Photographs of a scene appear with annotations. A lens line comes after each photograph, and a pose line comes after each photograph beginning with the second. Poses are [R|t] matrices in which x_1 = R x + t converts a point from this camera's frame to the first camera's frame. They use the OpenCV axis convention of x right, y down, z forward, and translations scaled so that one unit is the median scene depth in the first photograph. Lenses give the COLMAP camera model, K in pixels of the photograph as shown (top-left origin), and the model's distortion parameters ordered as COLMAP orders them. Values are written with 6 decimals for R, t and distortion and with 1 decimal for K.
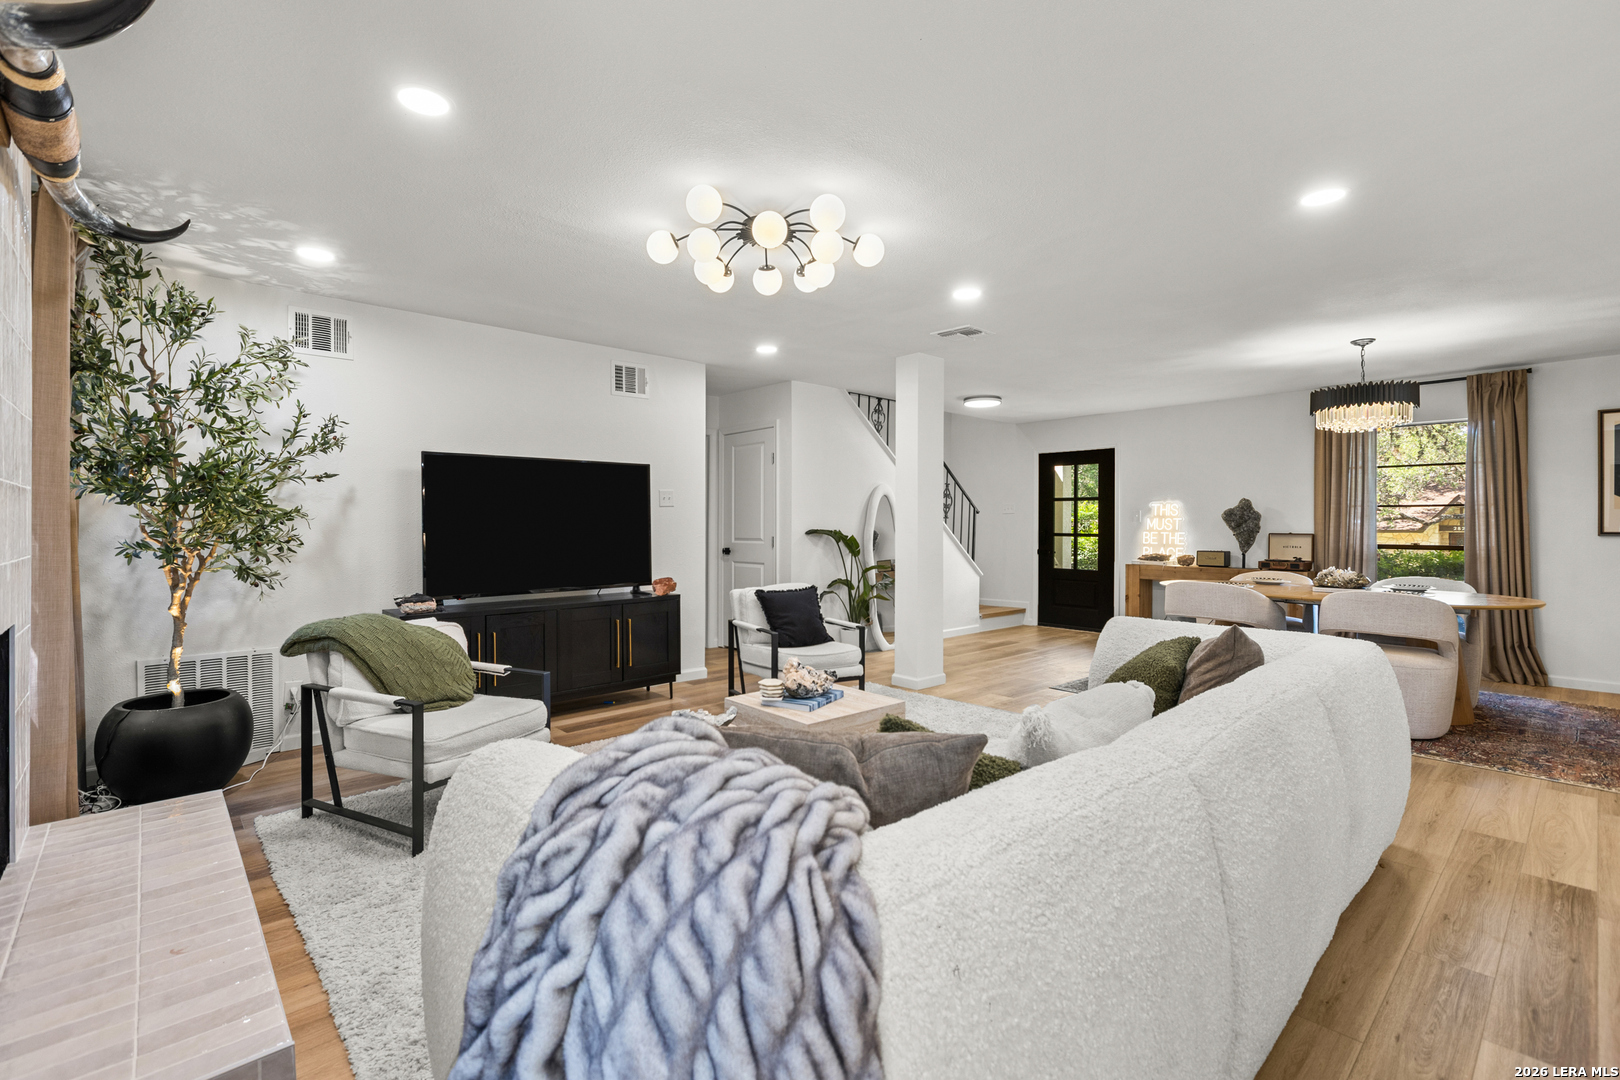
lens RADIAL K [[719.3, 0, 800.3], [0, 719.3, 526.0], [0, 0, 1]] dist [0.000320, 0.000216]
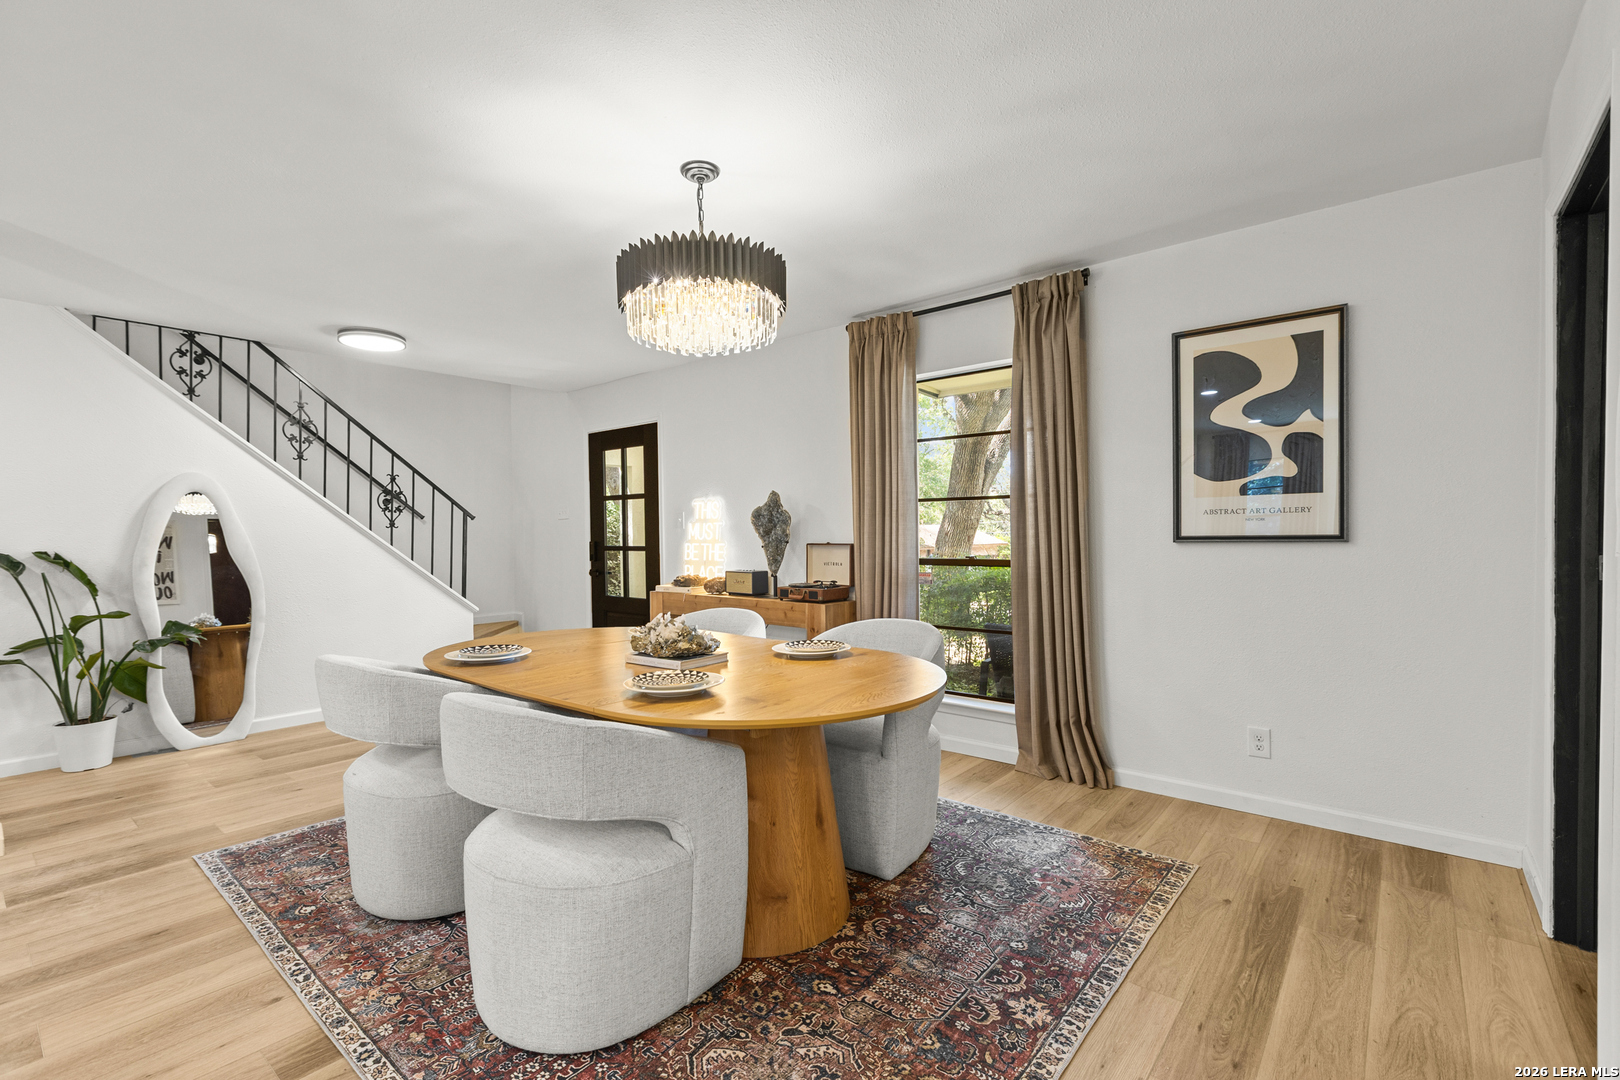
lens RADIAL K [[719.3, 0, 798.1], [0, 719.3, 545.5], [0, 0, 1]] dist [0.000320, 0.000216]
pose [[0.989727, -0.020452, 0.141501, 0.551556], [0.017857, 0.999649, 0.019580, -0.001077], [-0.141852, -0.016852, 0.989744, 0.346405]]
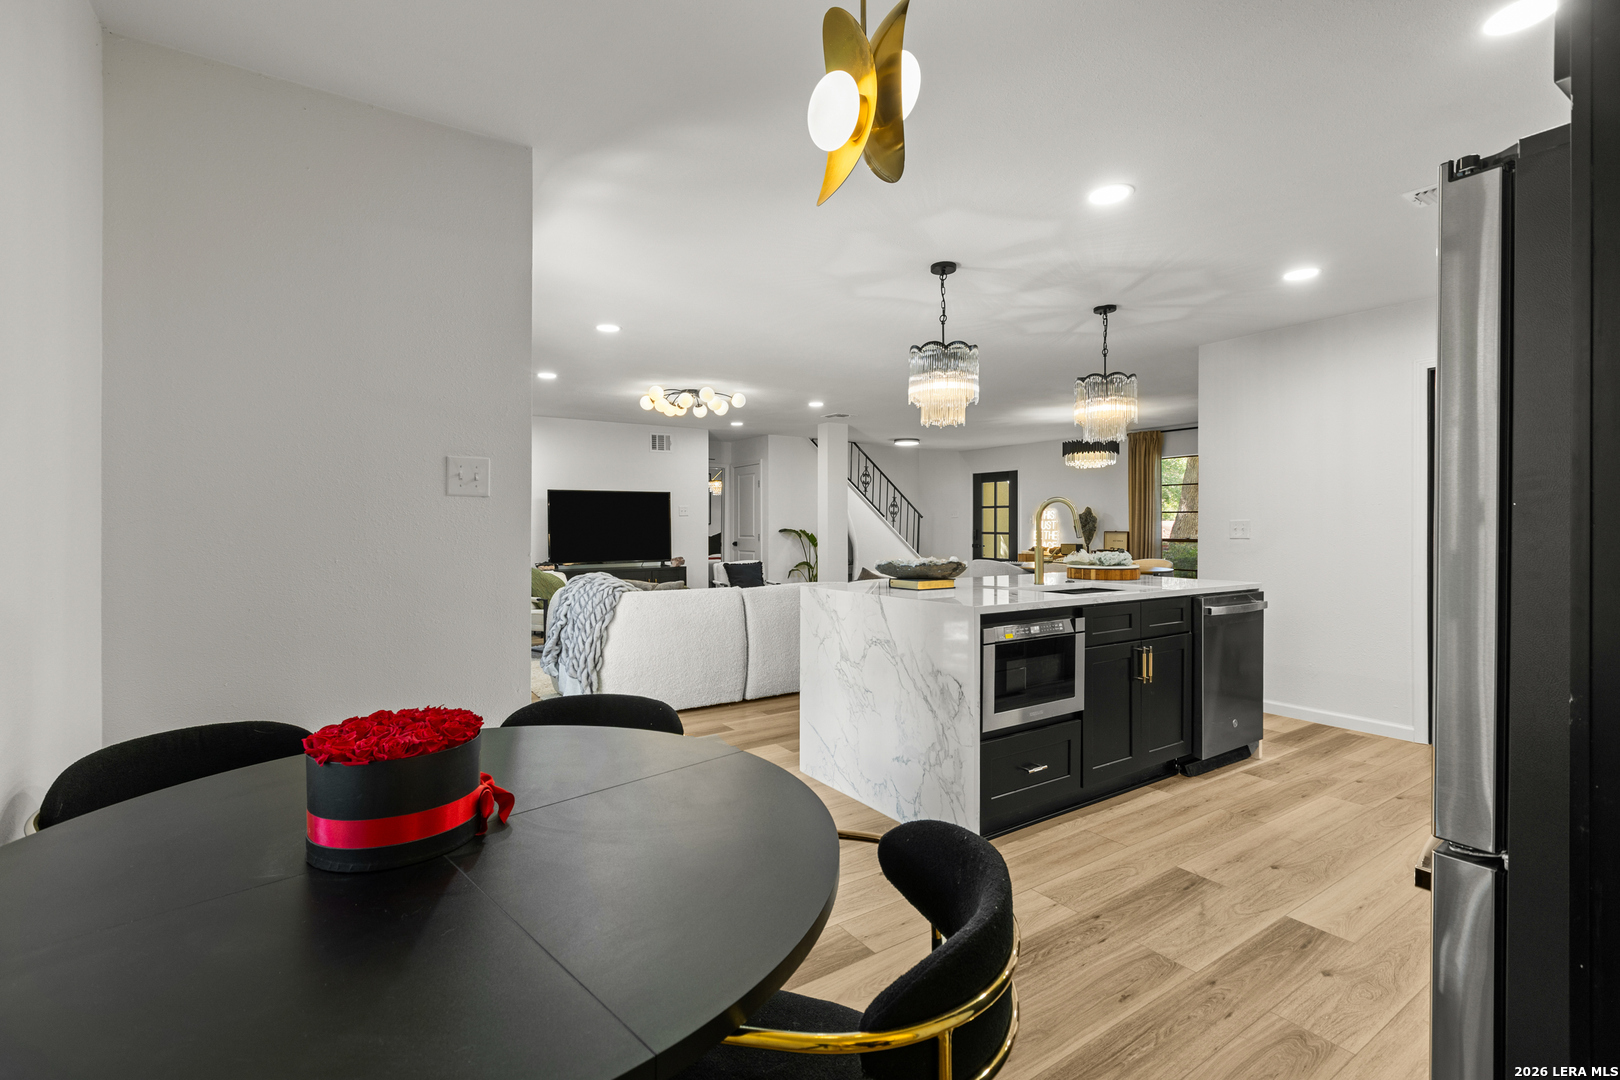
lens RADIAL K [[719.3, 0, 797.9], [0, 719.3, 528.5], [0, 0, 1]] dist [0.000320, 0.000216]
pose [[0.988183, -0.002234, -0.153263, 0.270727], [0.002426, 0.999996, 0.001064, 0.001417], [0.153261, -0.001423, 0.988185, -0.503388]]
